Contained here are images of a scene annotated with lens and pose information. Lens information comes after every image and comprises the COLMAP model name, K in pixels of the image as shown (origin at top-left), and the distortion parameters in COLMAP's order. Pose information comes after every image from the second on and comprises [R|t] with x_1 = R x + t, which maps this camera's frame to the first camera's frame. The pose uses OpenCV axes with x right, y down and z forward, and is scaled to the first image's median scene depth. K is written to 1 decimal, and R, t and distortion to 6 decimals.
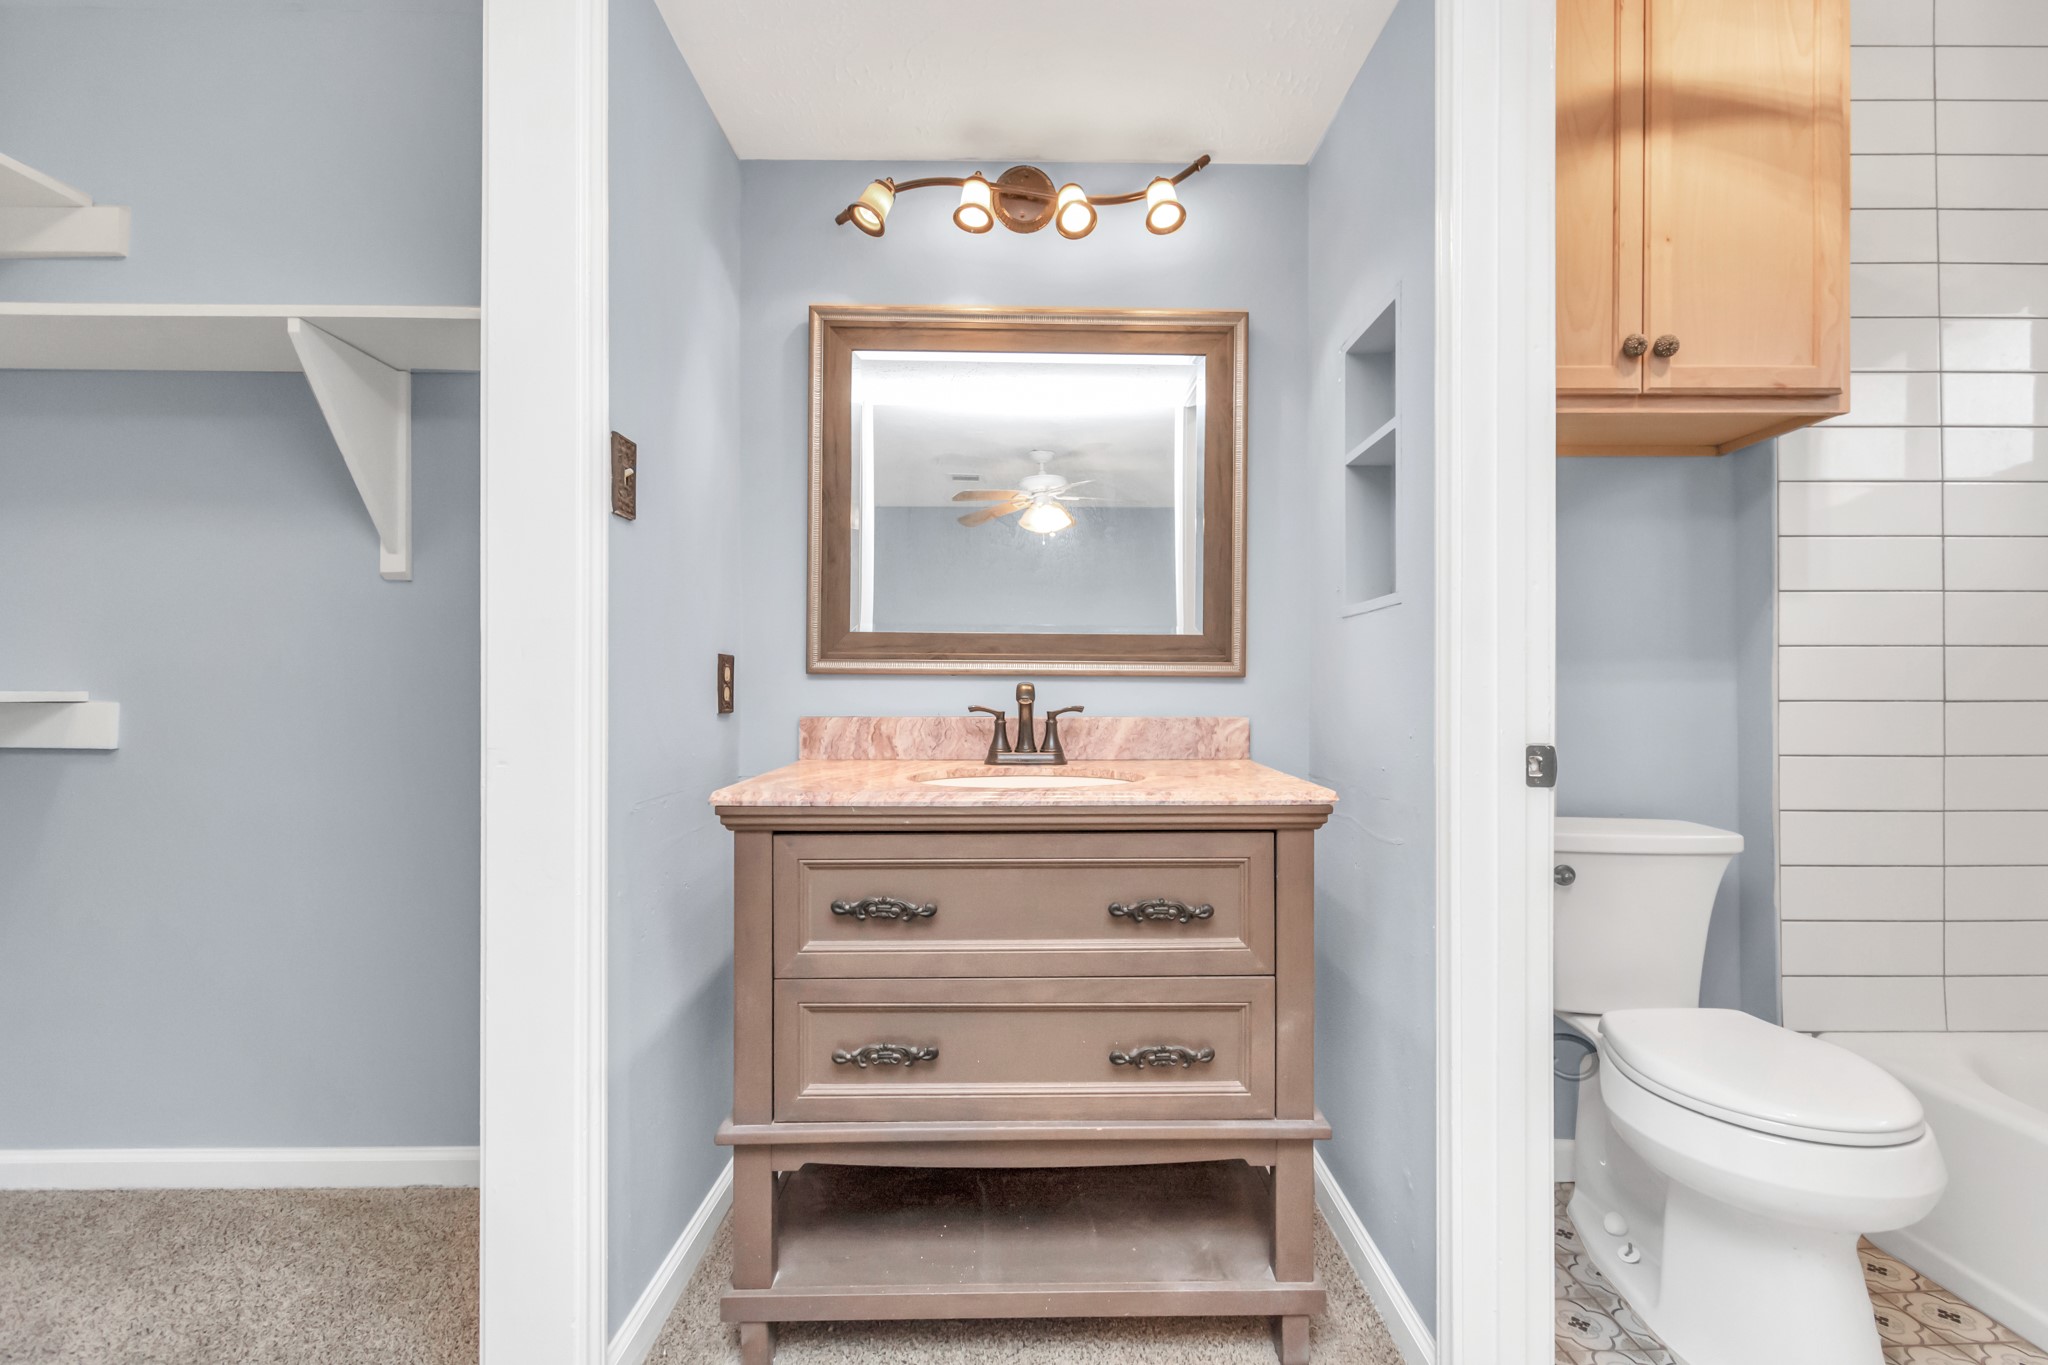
lens RADIAL K [[930.5, 0, 1061.3], [0, 930.5, 685.1], [0, 0, 1]] dist [-0.001066, -0.000720]
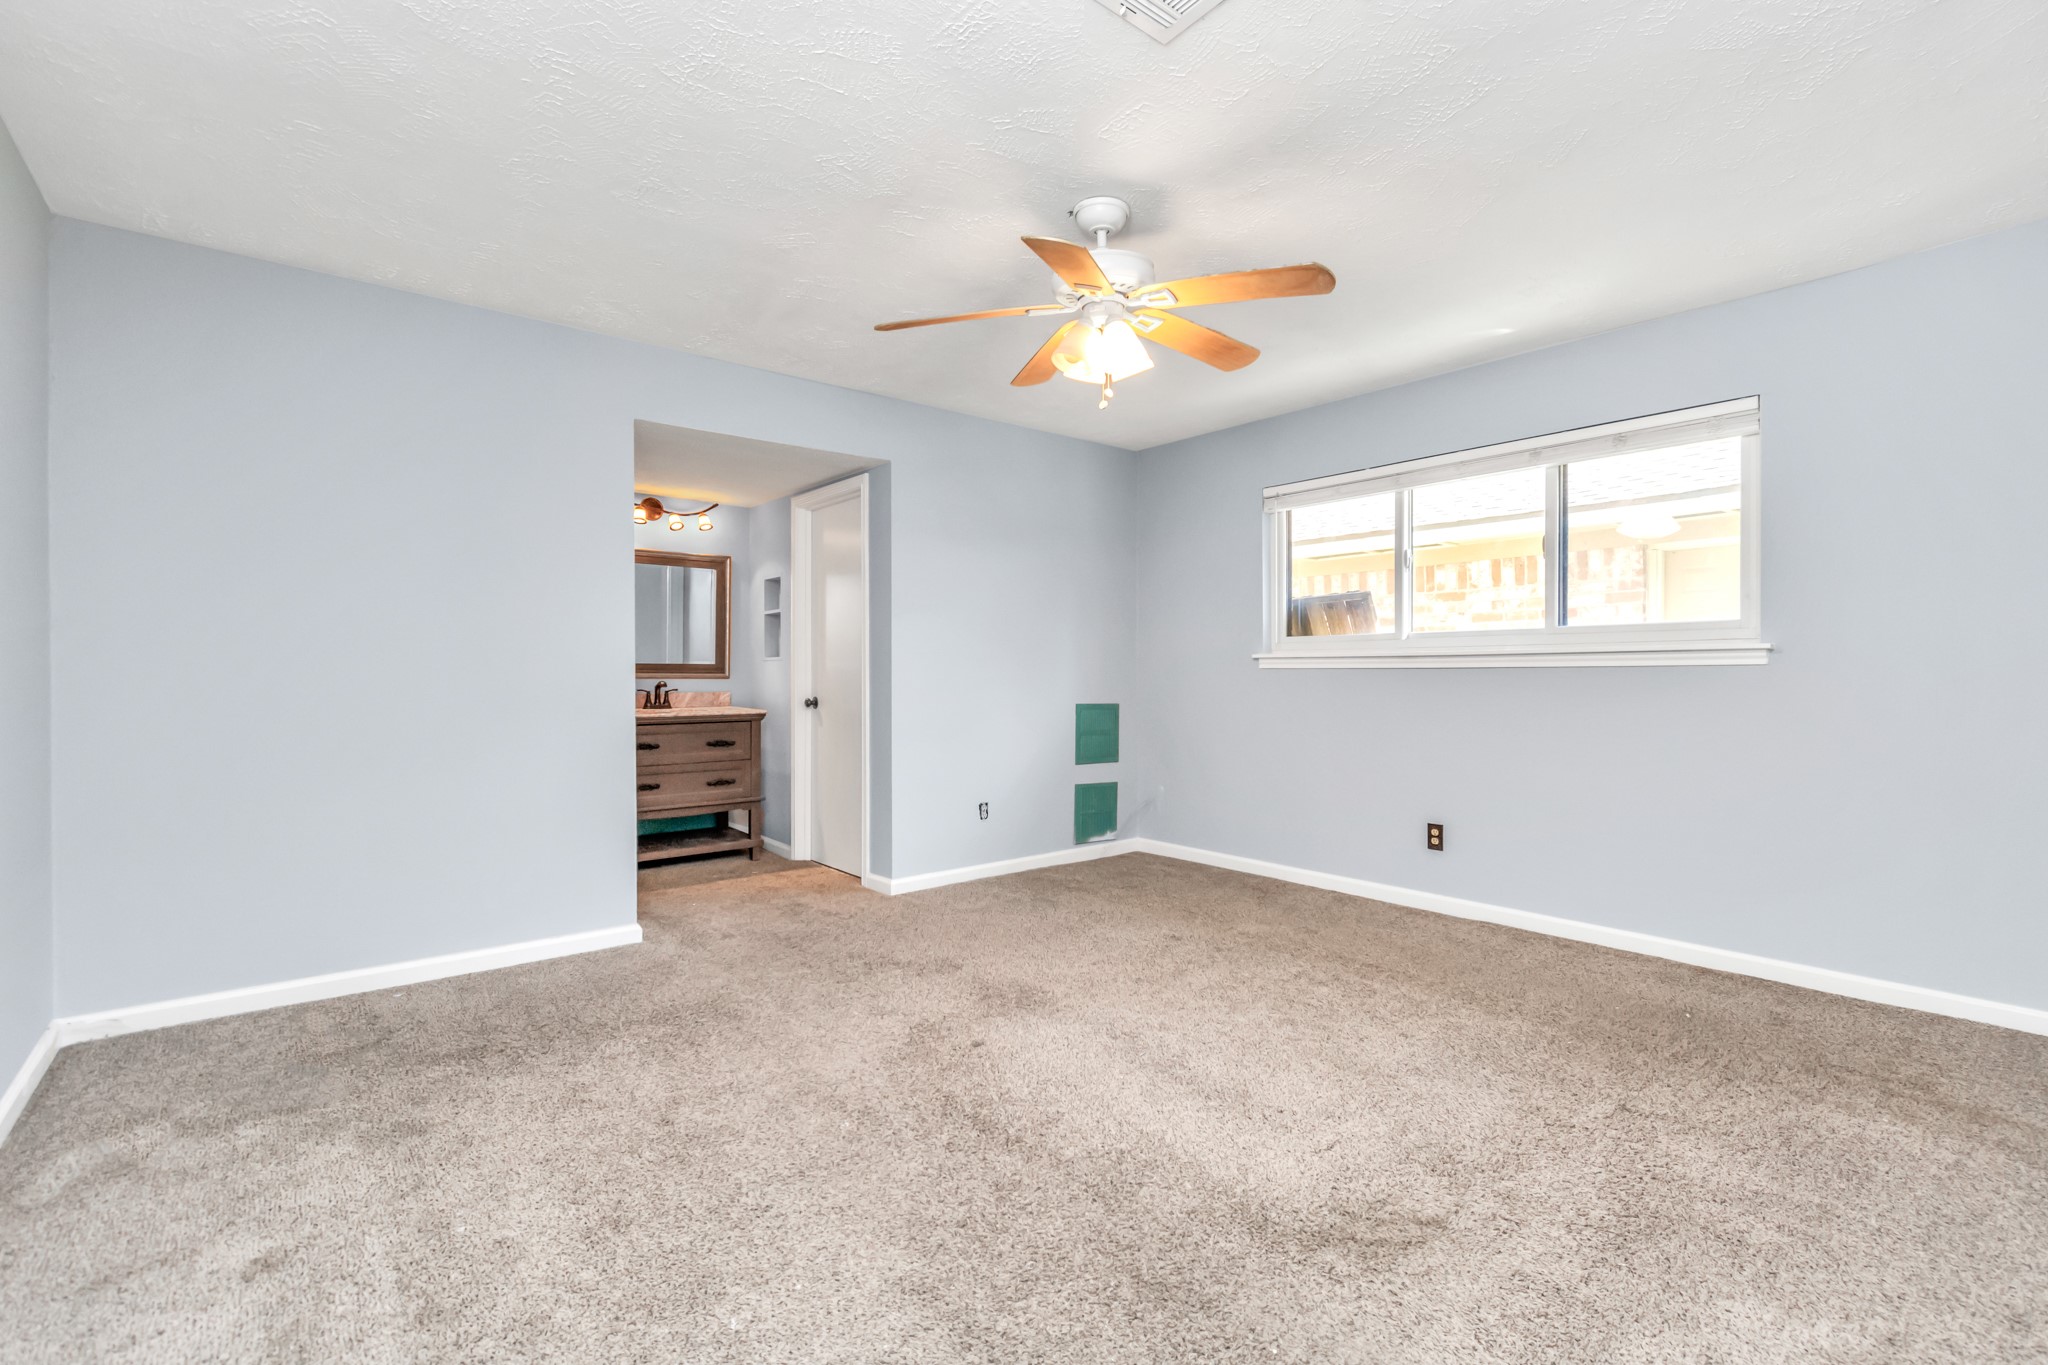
lens RADIAL K [[890.7, 0, 1024.0], [0, 890.7, 682.5], [0, 0, 1]] dist [0.000839, -0.000042]
pose [[0.794557, -0.007247, 0.607146, -0.983348], [-0.003919, 0.999847, 0.017062, -0.059902], [-0.607177, -0.015936, 0.794407, -2.312790]]
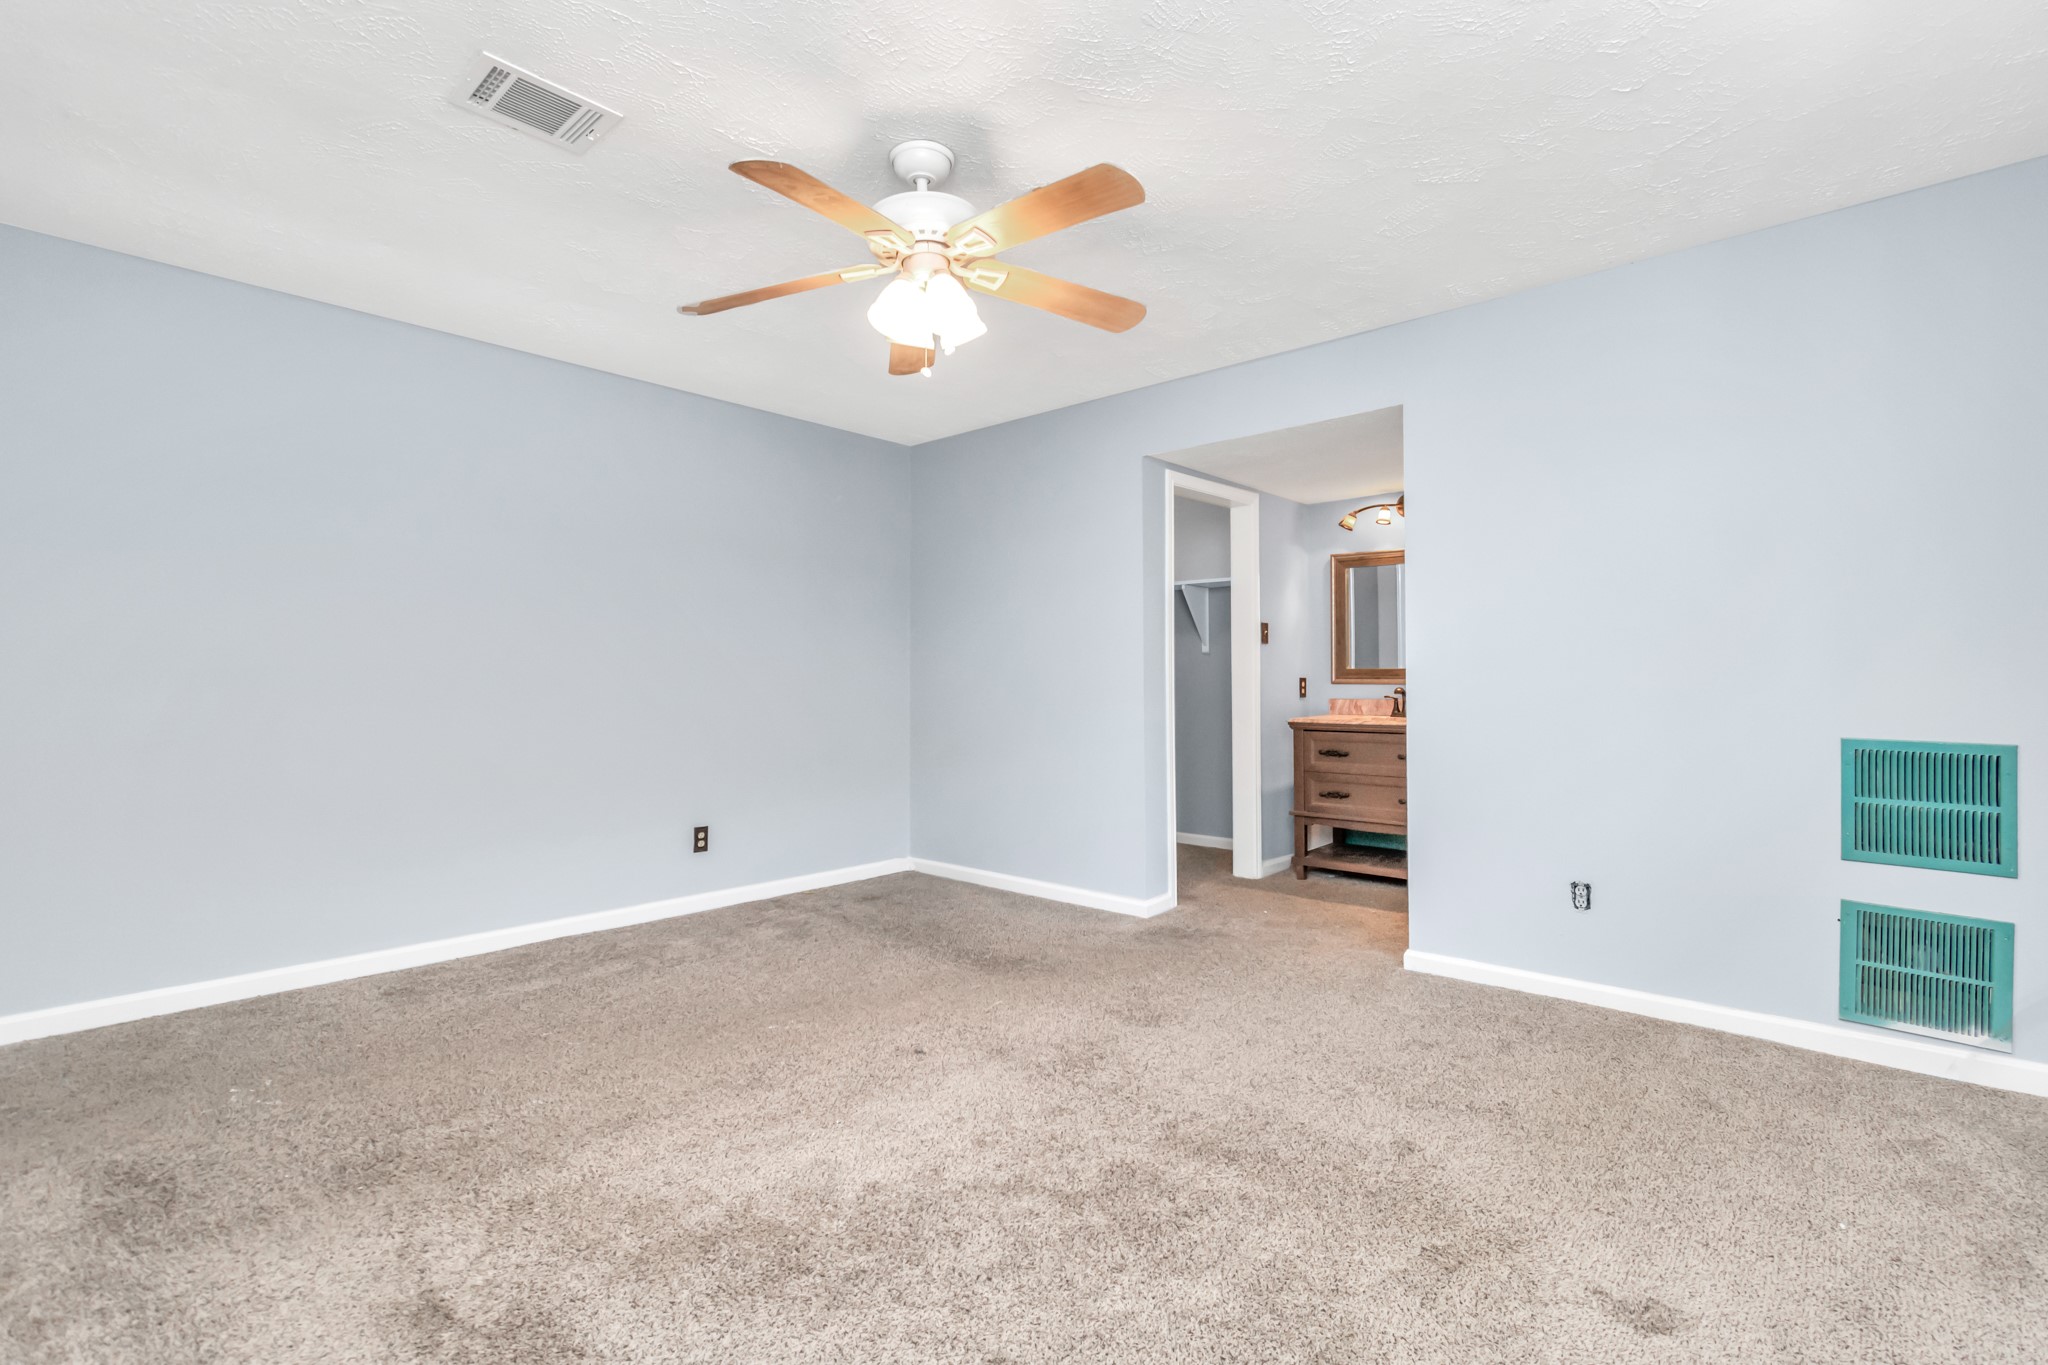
lens RADIAL K [[918.3, 0, 1025.8], [0, 918.3, 668.4], [0, 0, 1]] dist [0.001663, -0.000420]
pose [[0.717386, -0.016840, -0.696472, 1.248190], [0.010176, 0.999854, -0.013694, -0.037544], [0.696602, 0.002737, 0.717453, -2.050864]]
